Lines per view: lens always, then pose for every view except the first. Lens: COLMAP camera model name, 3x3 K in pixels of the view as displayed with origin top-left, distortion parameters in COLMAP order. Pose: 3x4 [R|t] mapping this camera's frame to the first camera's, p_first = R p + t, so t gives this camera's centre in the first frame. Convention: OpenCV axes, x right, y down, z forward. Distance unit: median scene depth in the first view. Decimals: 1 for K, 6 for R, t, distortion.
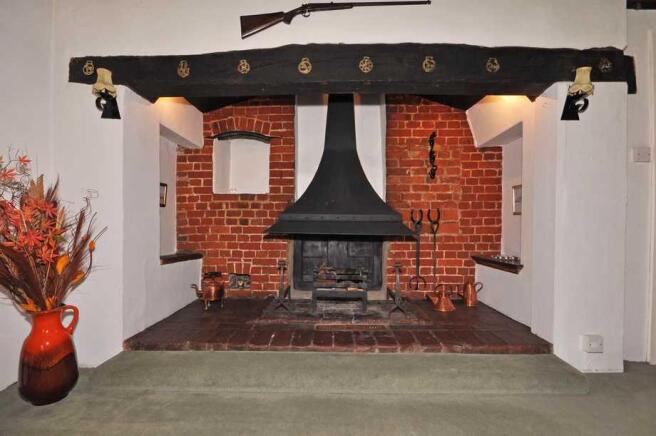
lens RADIAL K [[301.2, 0, 328.4], [0, 301.2, 221.7], [0, 0, 1]] dist [0.000909, 0.000063]
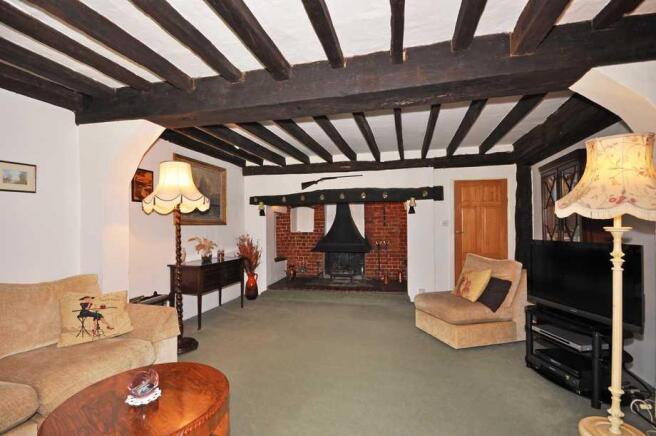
lens RADIAL K [[301.2, 0, 329.5], [0, 301.2, 221.0], [0, 0, 1]] dist [0.000909, 0.000063]
pose [[0.981653, -0.013299, -0.190212, 0.390688], [0.012596, 0.999909, -0.004904, -0.179205], [0.190260, 0.002419, 0.981731, -1.348170]]
